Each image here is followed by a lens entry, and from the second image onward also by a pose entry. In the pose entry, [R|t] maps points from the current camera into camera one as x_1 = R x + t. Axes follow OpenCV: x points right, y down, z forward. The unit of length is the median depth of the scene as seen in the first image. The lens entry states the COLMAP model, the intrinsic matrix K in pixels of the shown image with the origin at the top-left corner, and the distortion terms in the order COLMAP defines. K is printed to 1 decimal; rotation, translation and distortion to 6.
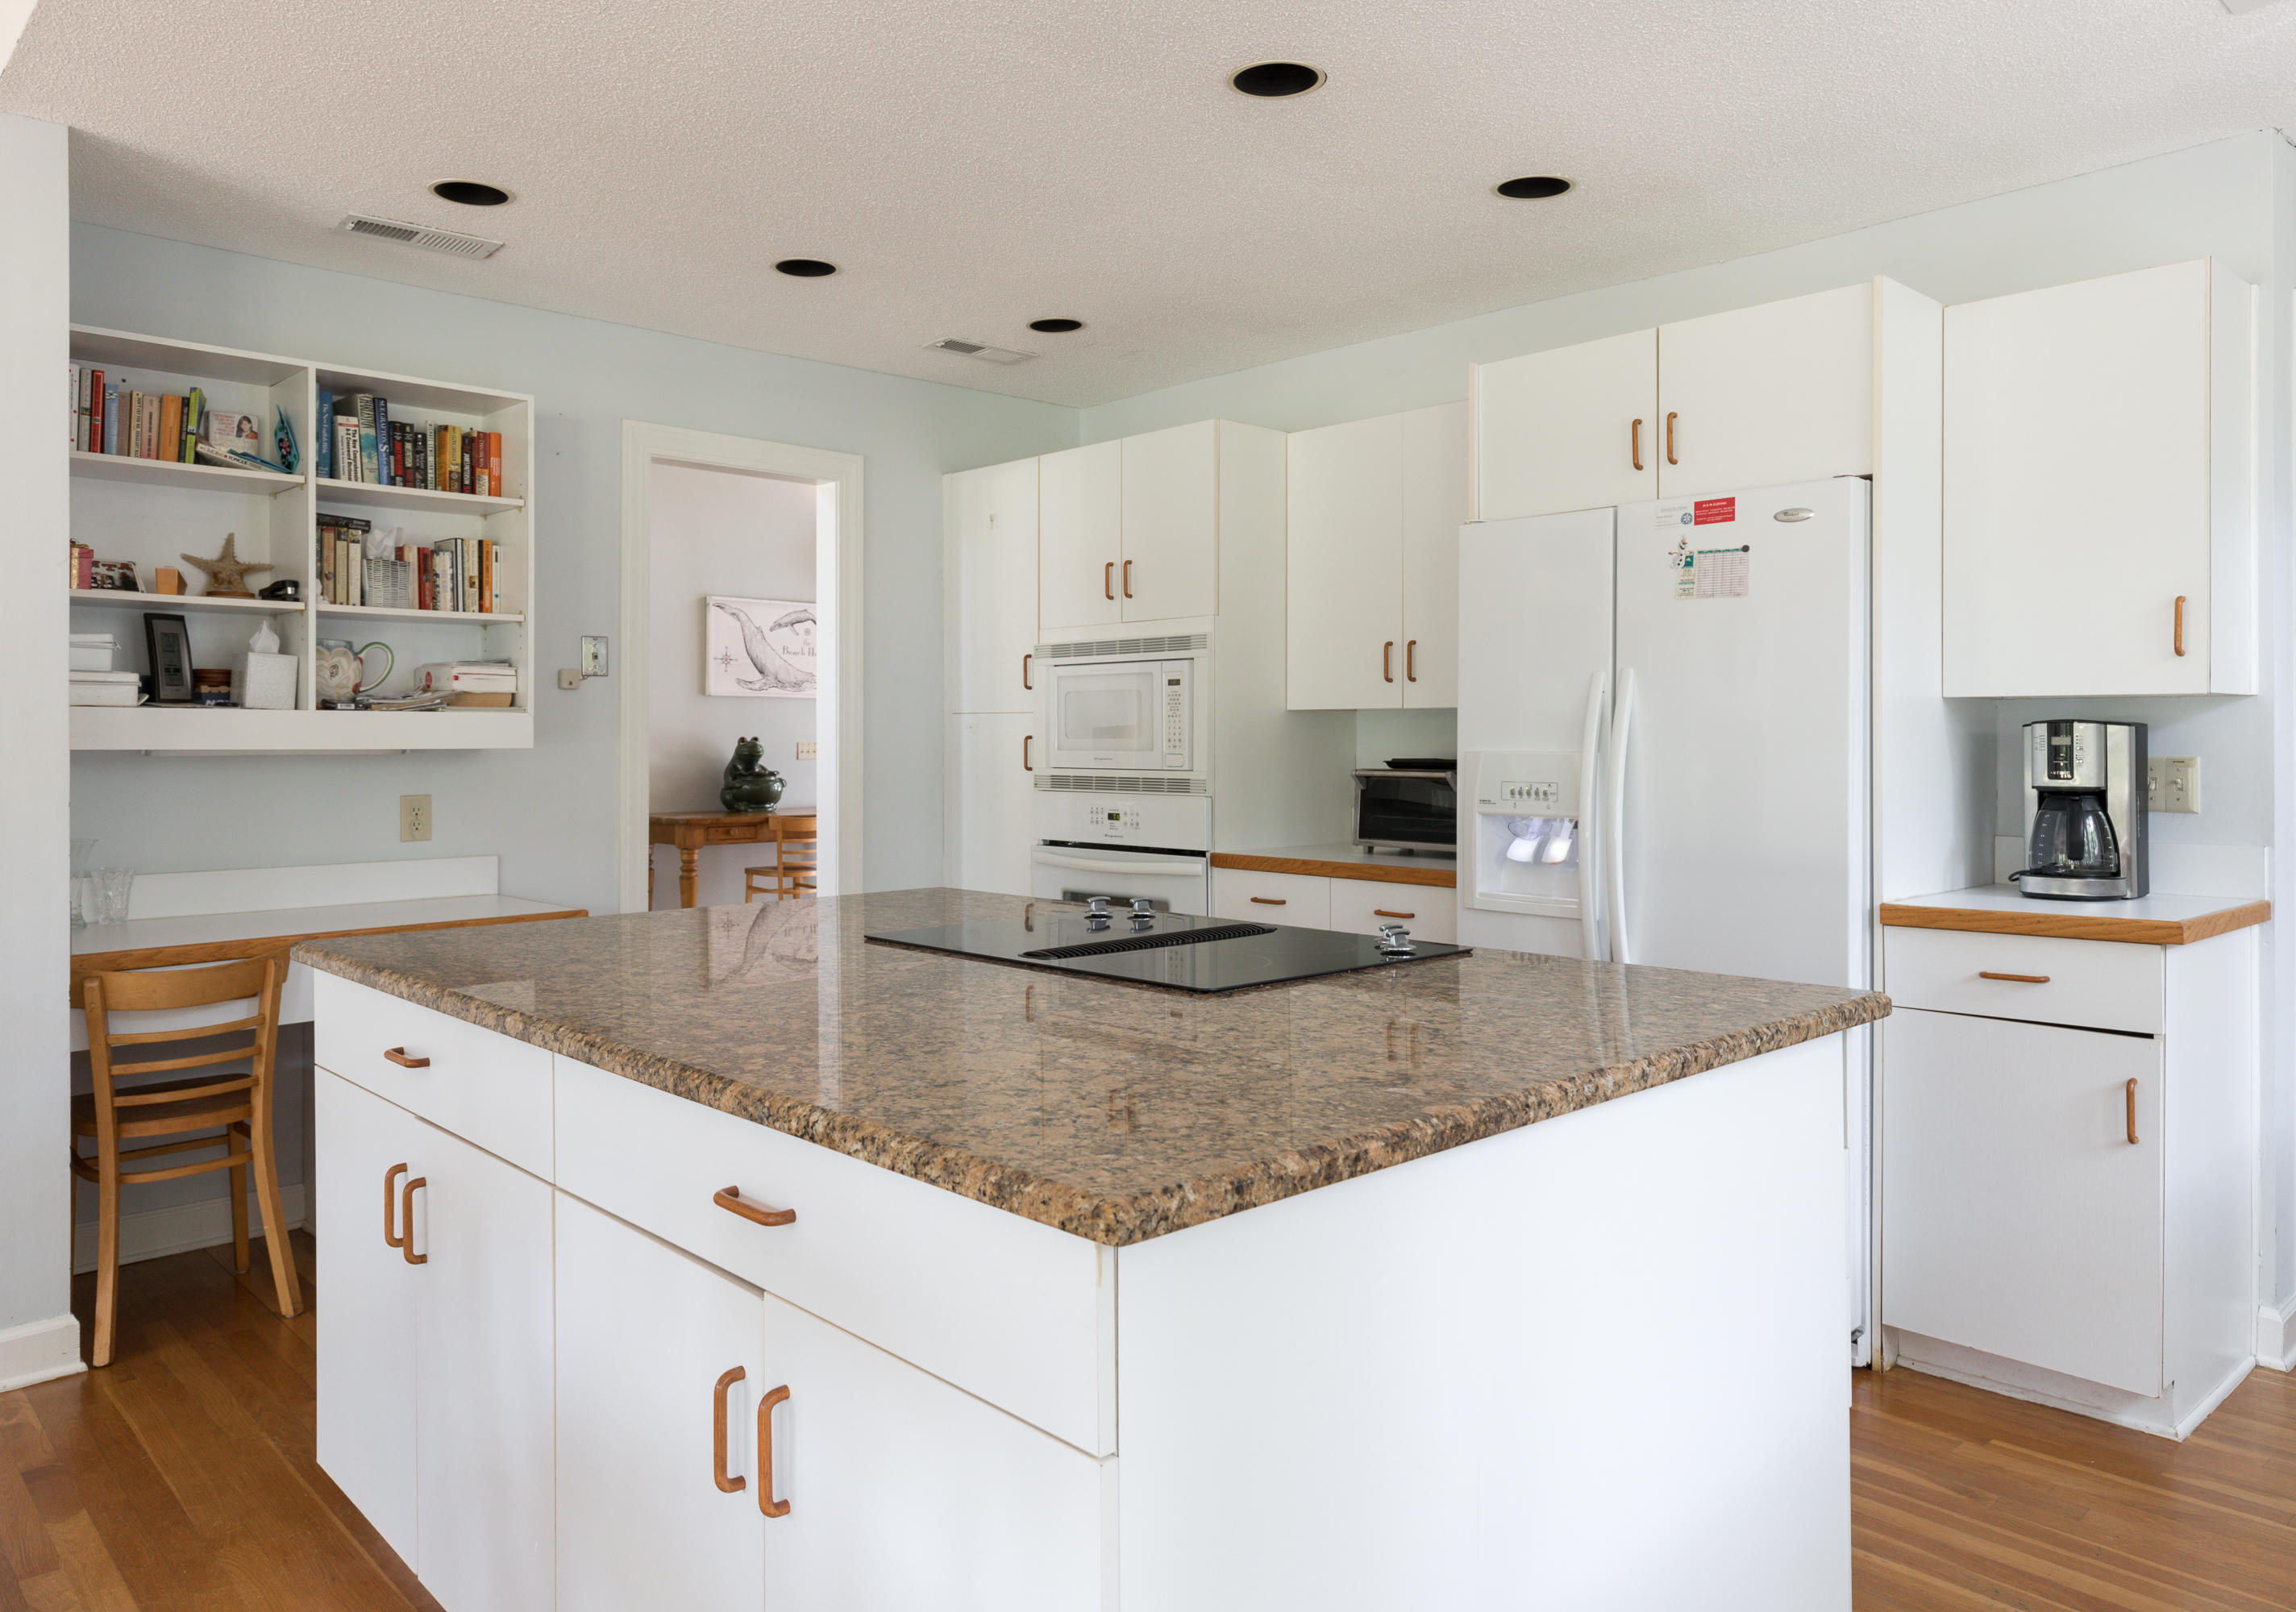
lens RADIAL K [[1556.9, 0, 1111.3], [0, 1556.9, 743.3], [0, 0, 1]] dist [-0.006012, -0.000353]
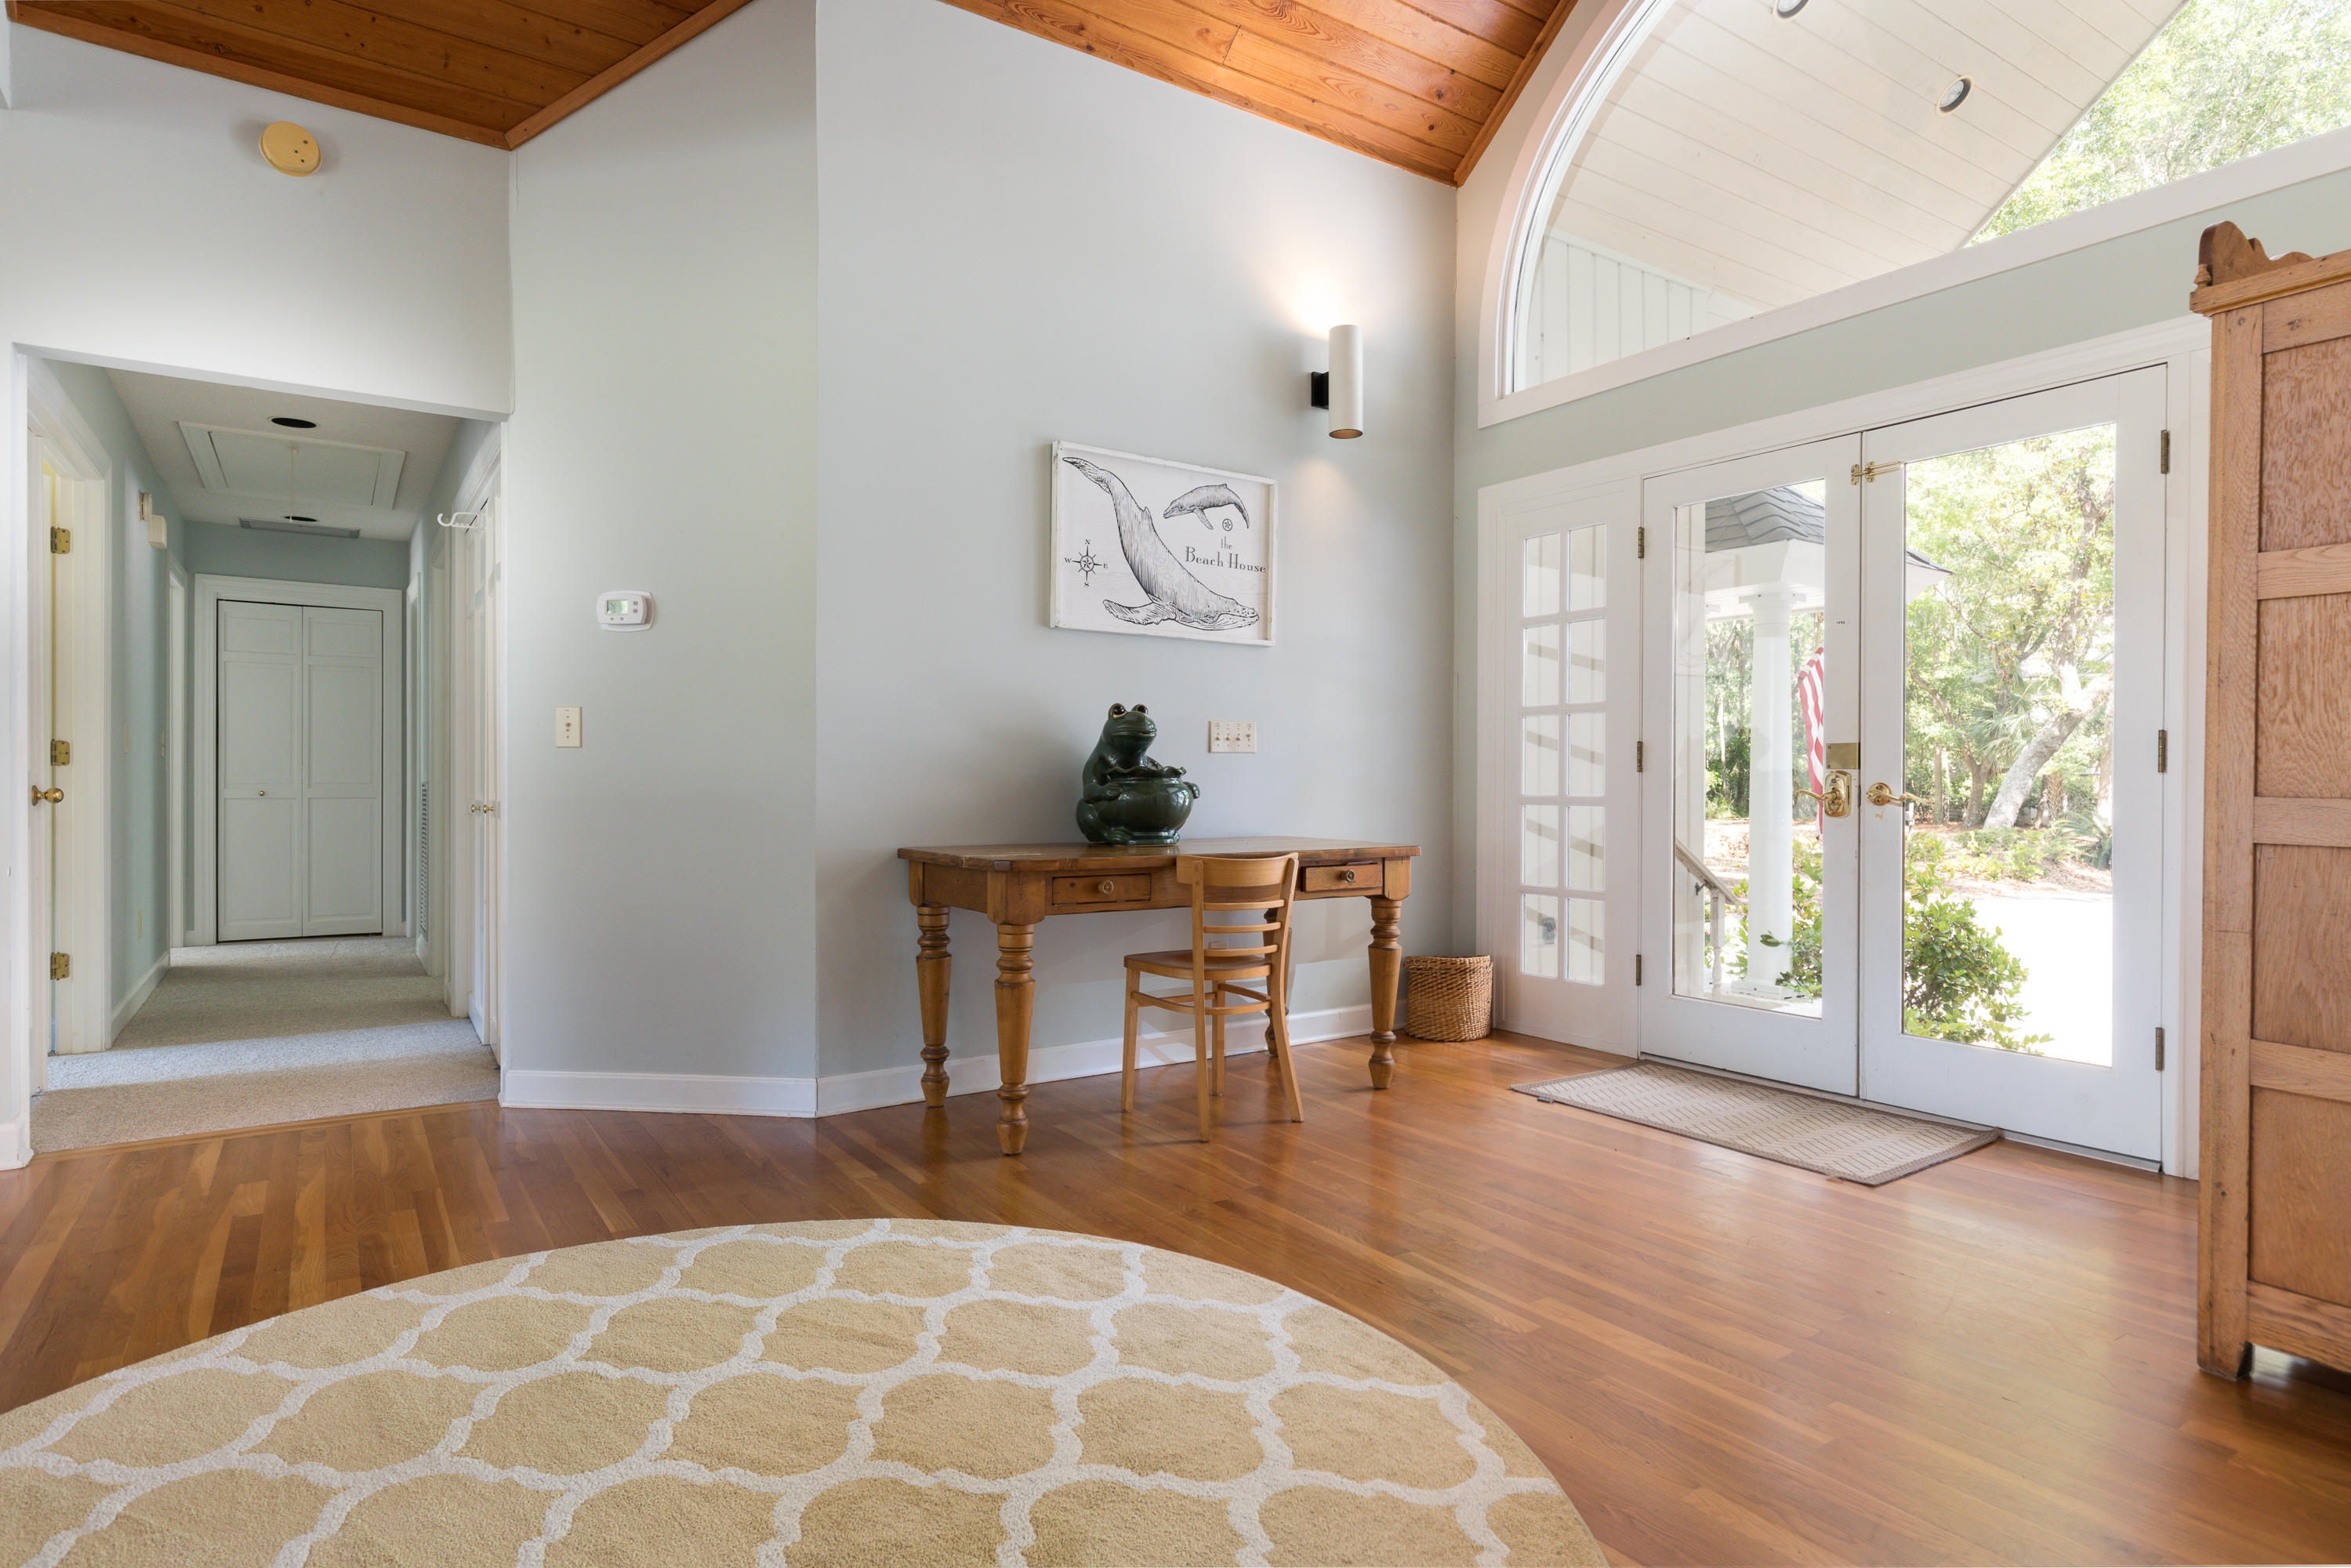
lens RADIAL K [[1312.2, 0, 1193.4], [0, 1312.2, 787.6], [0, 0, 1]] dist [0.006512, -0.000137]
pose [[0.989872, 0.004502, -0.141895, -0.147547], [-0.004620, 0.999989, -0.000507, 0.024479], [0.141891, 0.001158, 0.989882, 0.560647]]
